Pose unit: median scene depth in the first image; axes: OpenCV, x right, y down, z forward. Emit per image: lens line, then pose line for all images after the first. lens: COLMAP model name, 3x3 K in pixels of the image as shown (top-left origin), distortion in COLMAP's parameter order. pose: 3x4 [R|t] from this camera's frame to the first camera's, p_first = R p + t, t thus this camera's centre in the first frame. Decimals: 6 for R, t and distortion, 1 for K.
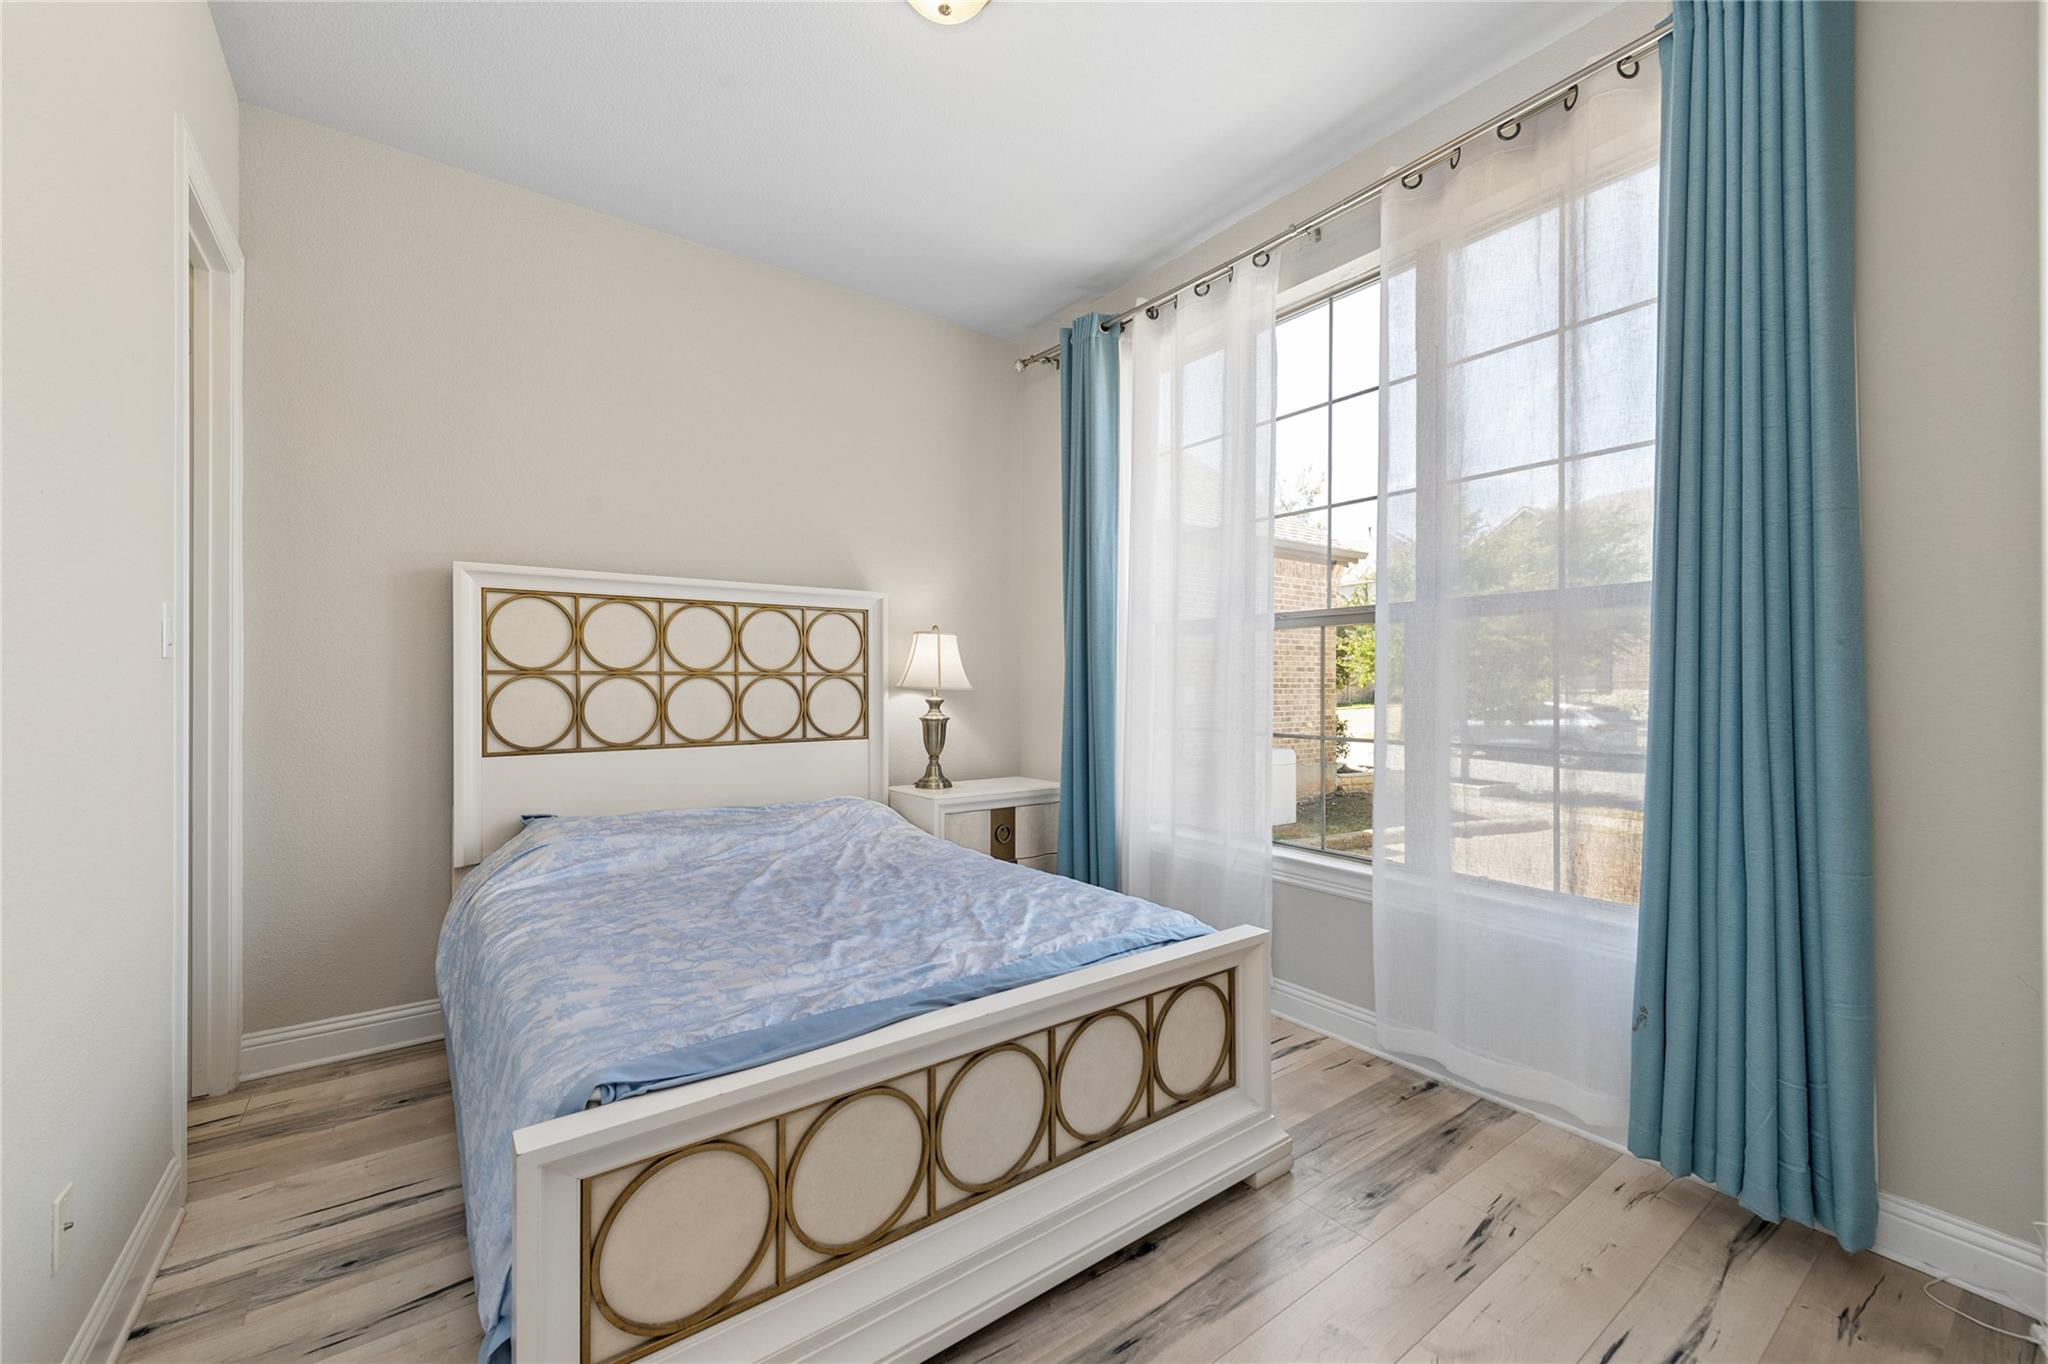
lens RADIAL K [[801.7, 0, 1024.0], [0, 801.7, 682.0], [0, 0, 1]] dist [0.000857, 0.000069]
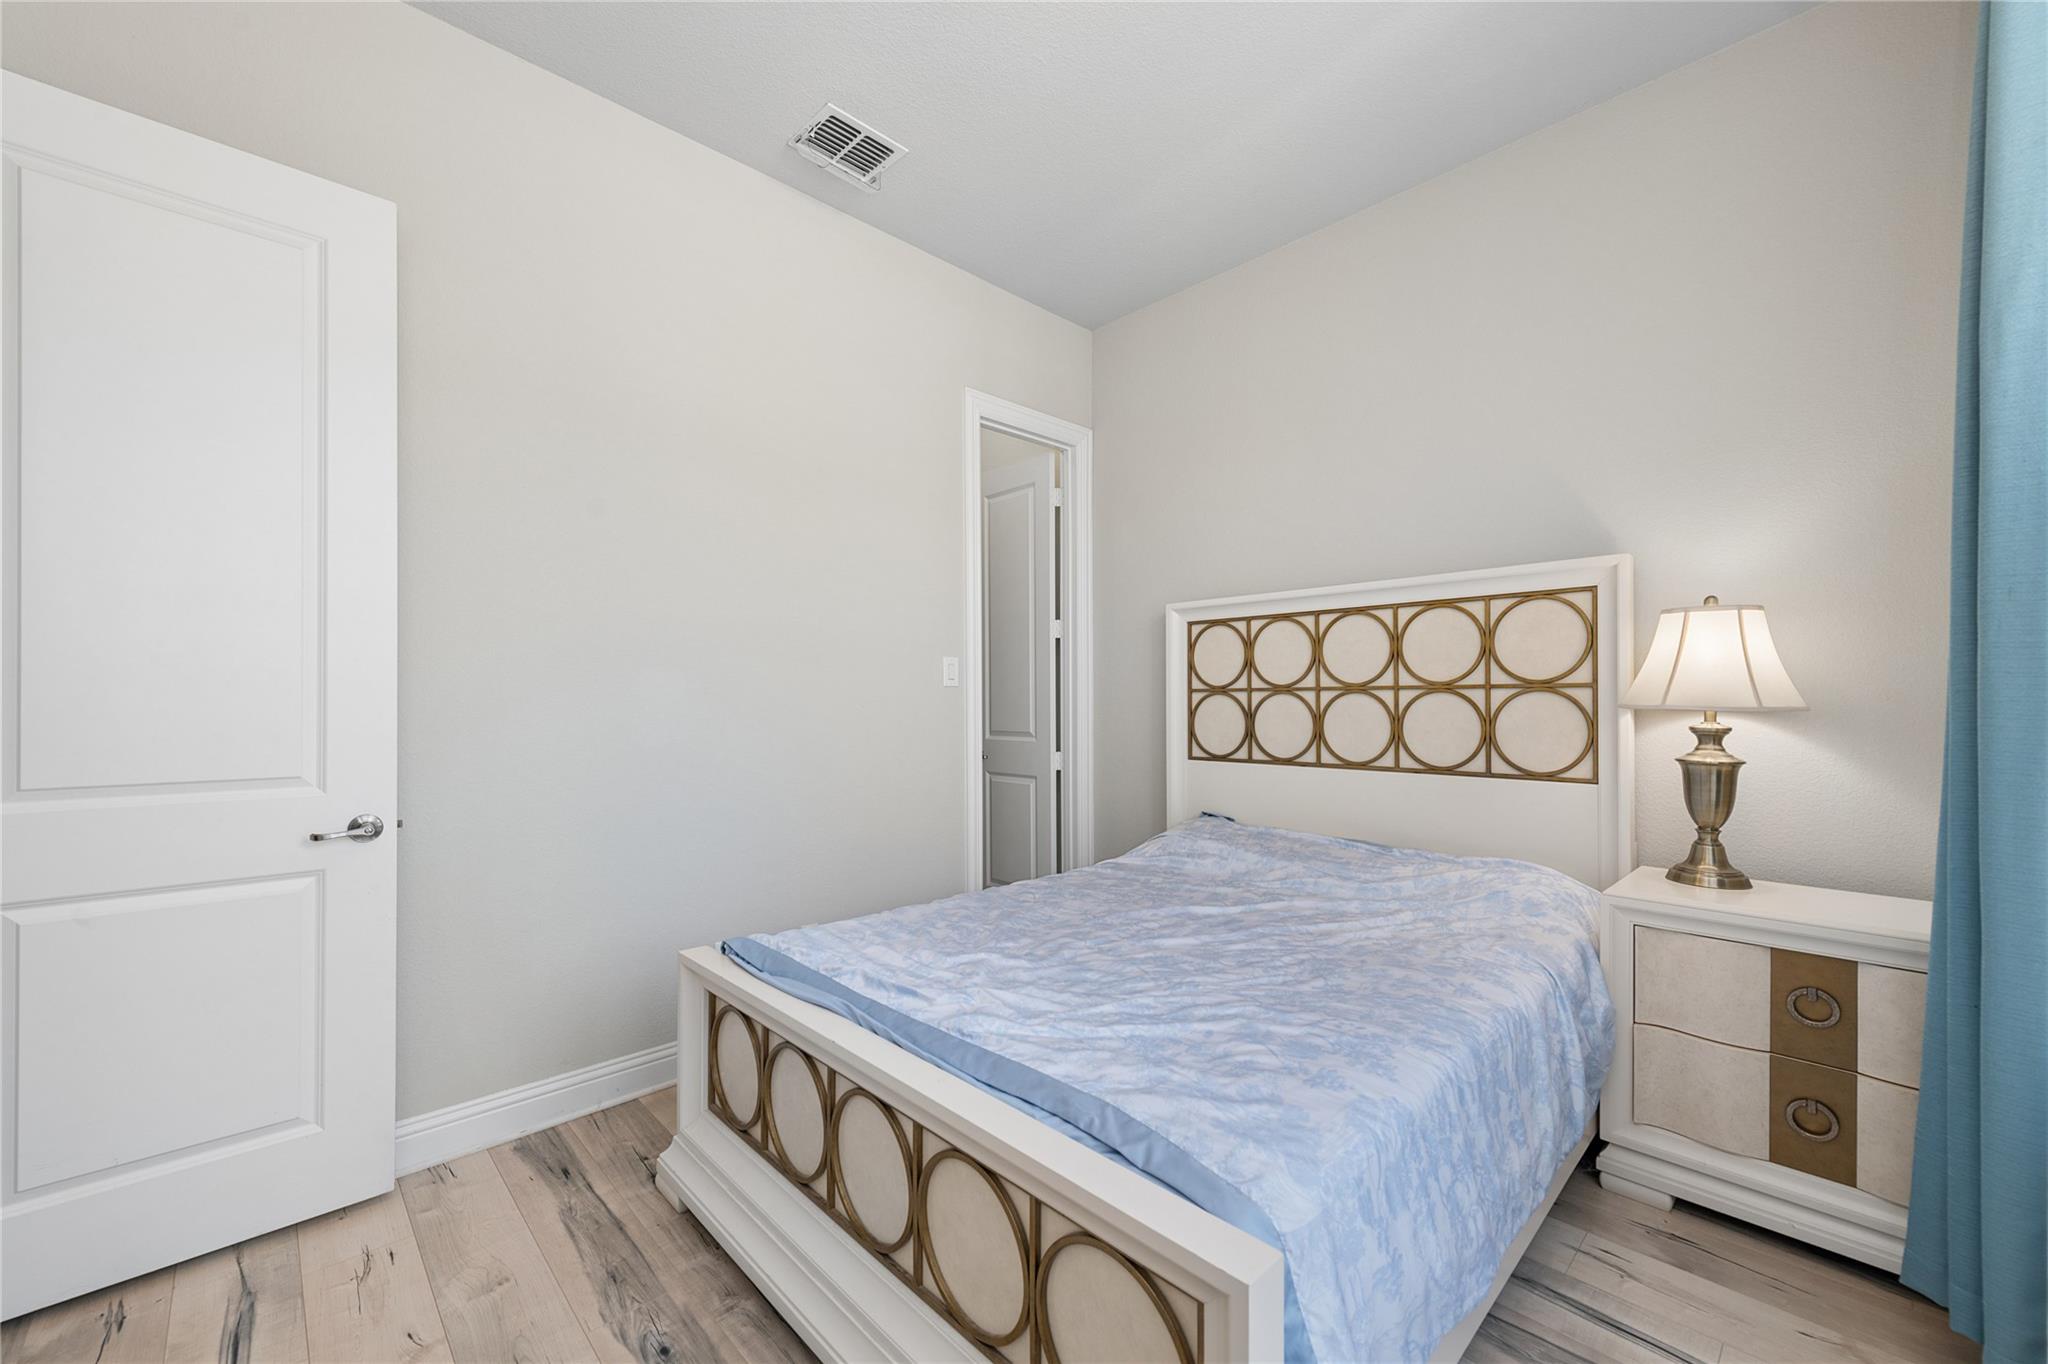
lens RADIAL K [[803.3, 0, 1027.9], [0, 803.3, 706.0], [0, 0, 1]] dist [0.002495, 0.000168]
pose [[0.125319, 0.009522, -0.992071, 0.456834], [0.005157, 0.999934, 0.010249, -0.002003], [0.992103, -0.006401, 0.125261, 0.531754]]
